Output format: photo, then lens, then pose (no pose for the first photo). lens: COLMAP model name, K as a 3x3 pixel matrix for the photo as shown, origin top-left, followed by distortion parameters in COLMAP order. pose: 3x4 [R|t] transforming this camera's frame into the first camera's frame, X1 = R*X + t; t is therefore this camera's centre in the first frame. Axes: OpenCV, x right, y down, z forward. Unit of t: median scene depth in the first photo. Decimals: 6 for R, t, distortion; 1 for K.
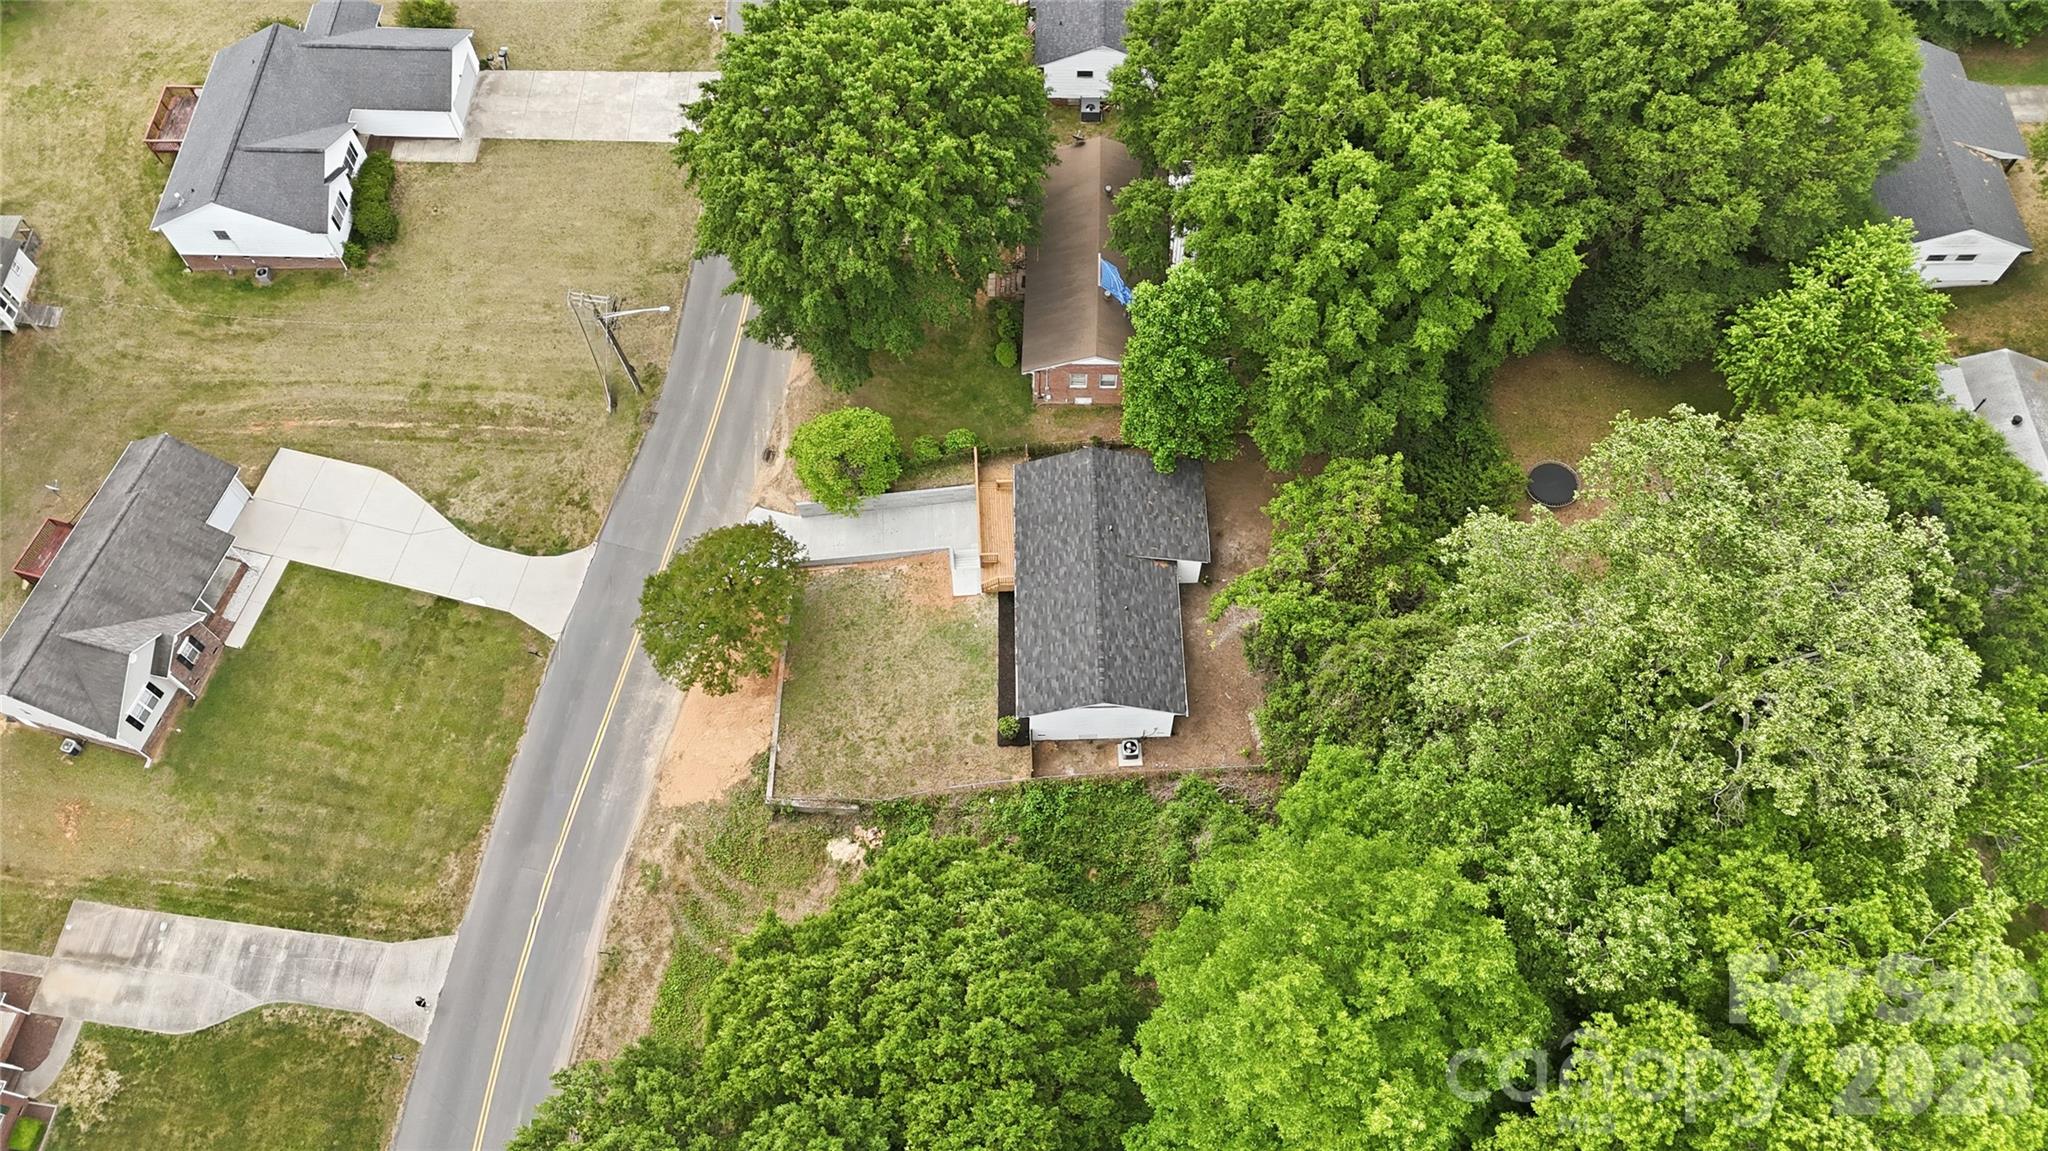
lens RADIAL K [[1508.5, 0, 1025.3], [0, 1508.5, 582.2], [0, 0, 1]] dist [0.051857, -0.042565]
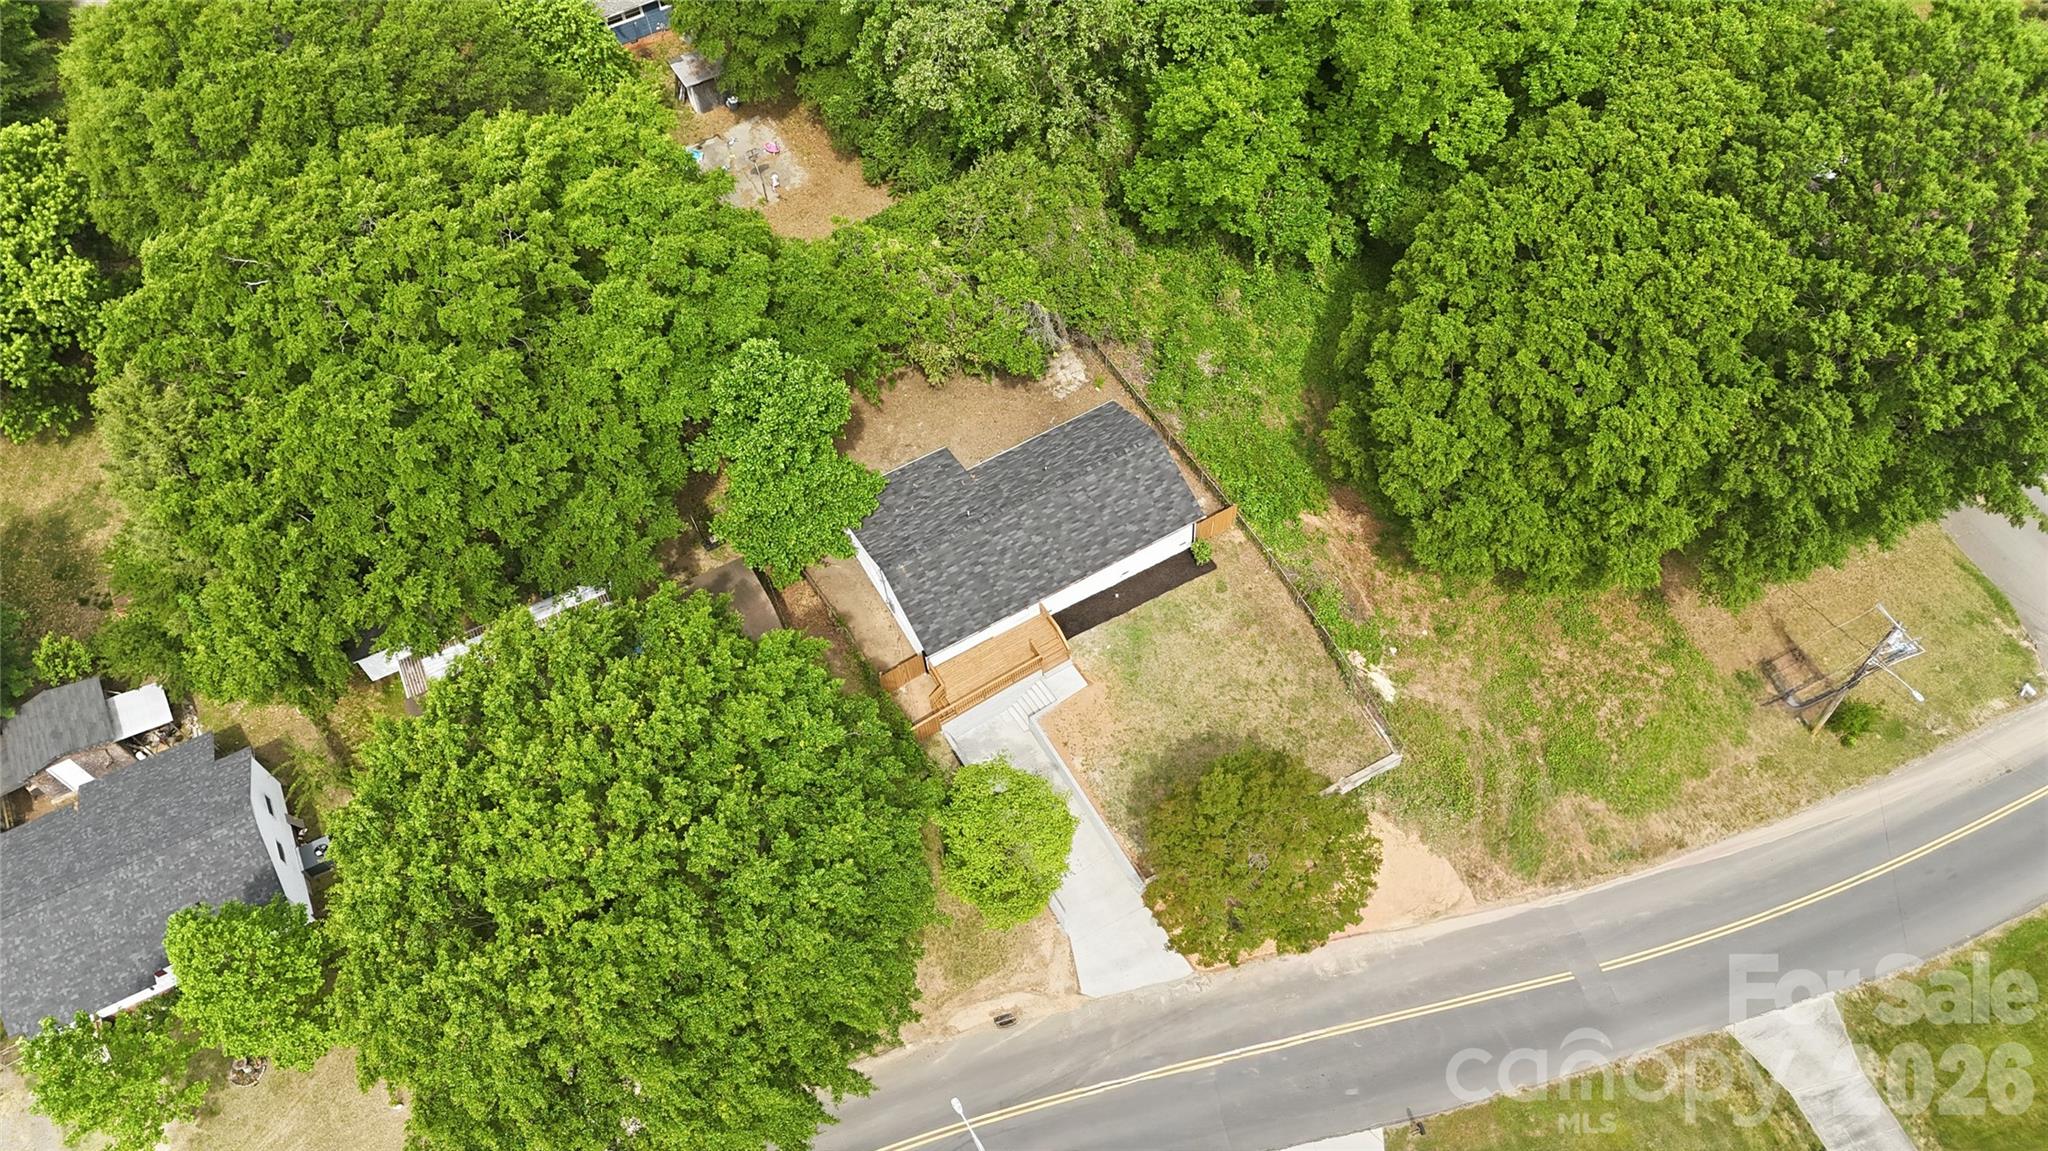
lens RADIAL K [[1508.5, 0, 1028.9], [0, 1508.5, 582.1], [0, 0, 1]] dist [0.051857, -0.042565]
pose [[-0.480368, -0.715727, 0.506933, -0.428561], [0.794516, -0.110307, 0.597140, -0.528068], [-0.371471, 0.689613, 0.621645, 0.445576]]
